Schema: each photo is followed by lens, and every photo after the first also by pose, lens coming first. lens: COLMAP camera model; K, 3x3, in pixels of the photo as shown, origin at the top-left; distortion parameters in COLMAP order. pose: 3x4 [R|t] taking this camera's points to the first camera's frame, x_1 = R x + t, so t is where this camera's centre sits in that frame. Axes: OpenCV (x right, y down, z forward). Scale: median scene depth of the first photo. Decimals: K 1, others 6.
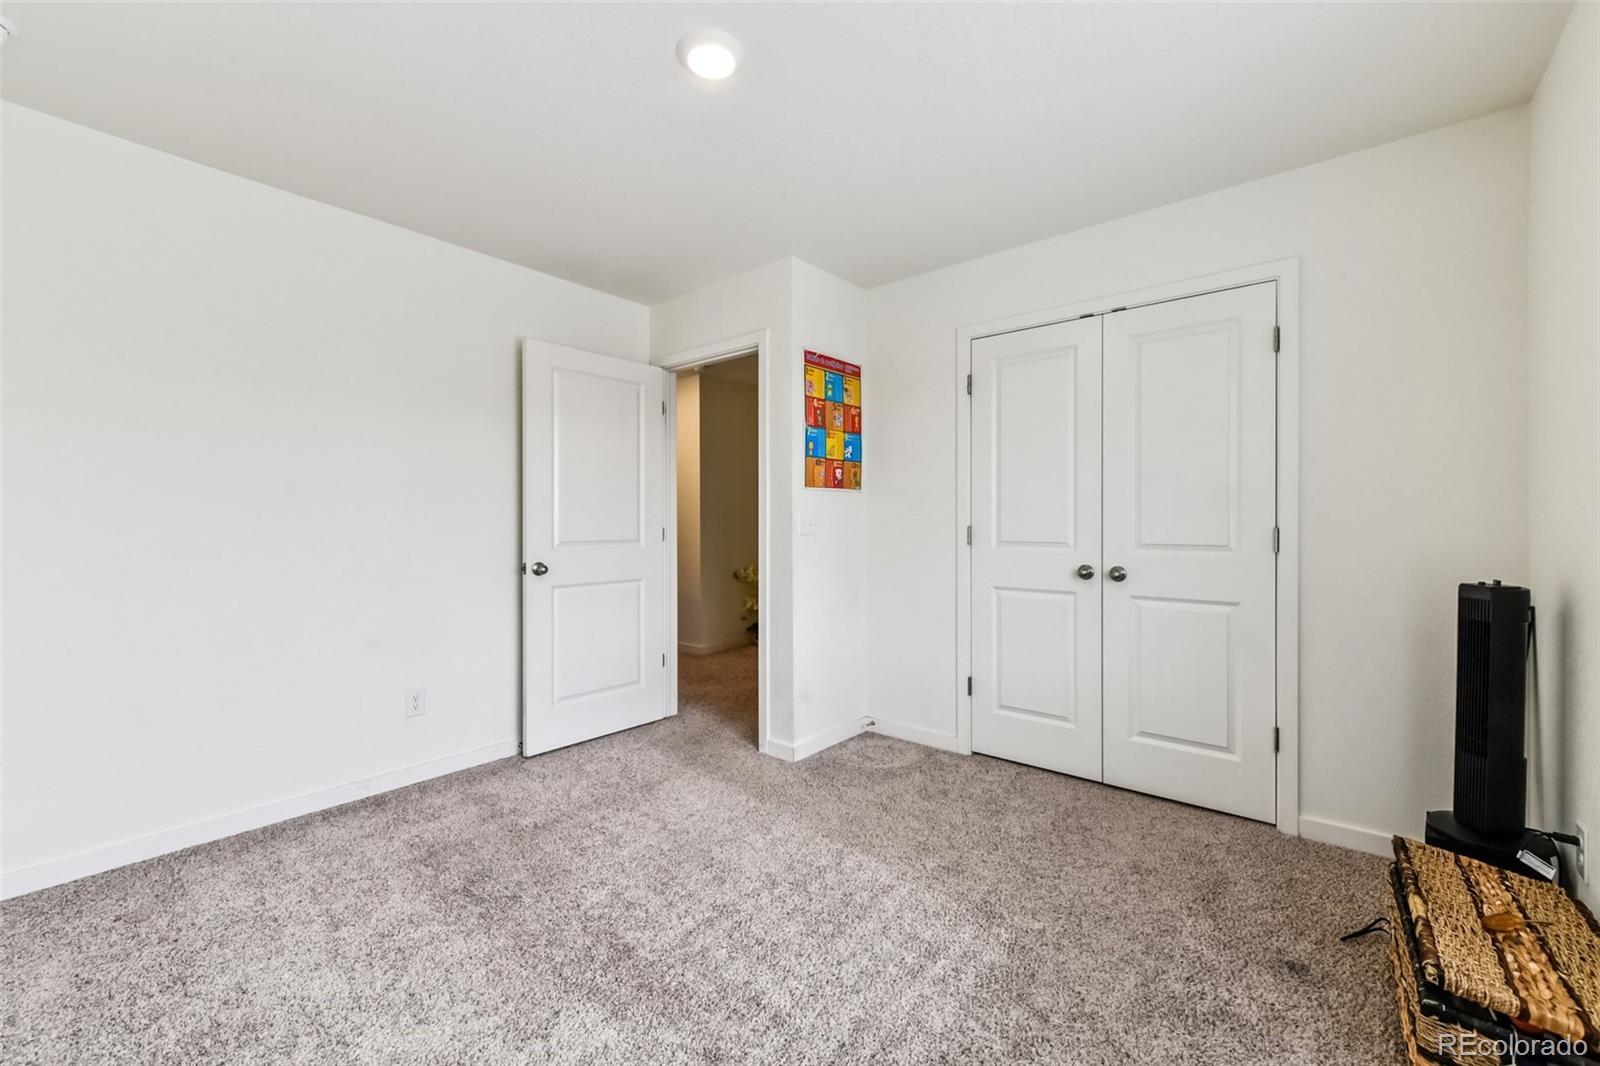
lens RADIAL K [[650.1, 0, 807.5], [0, 650.1, 529.1], [0, 0, 1]] dist [0.001740, -0.002851]
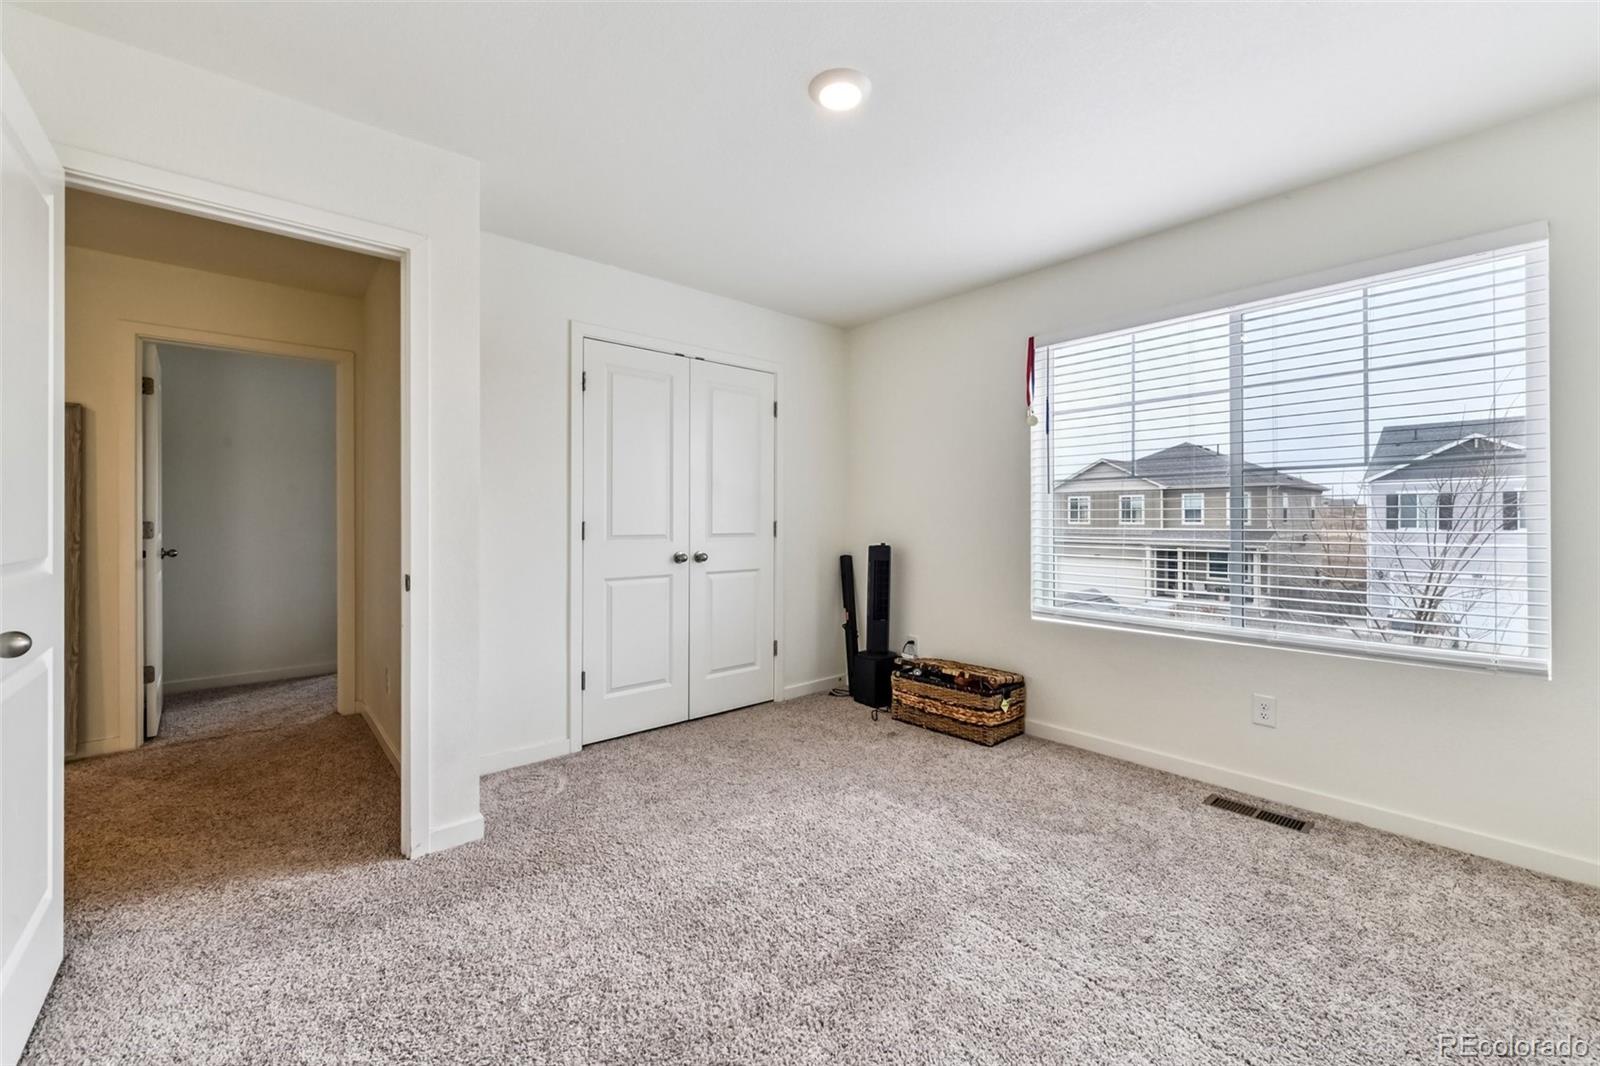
lens RADIAL K [[650.1, 0, 804.0], [0, 650.1, 526.5], [0, 0, 1]] dist [0.001740, -0.002851]
pose [[0.150704, -0.007382, 0.988551, -0.778268], [0.017723, 0.999832, 0.004764, 0.003895], [-0.988420, 0.016802, 0.150810, 0.568157]]
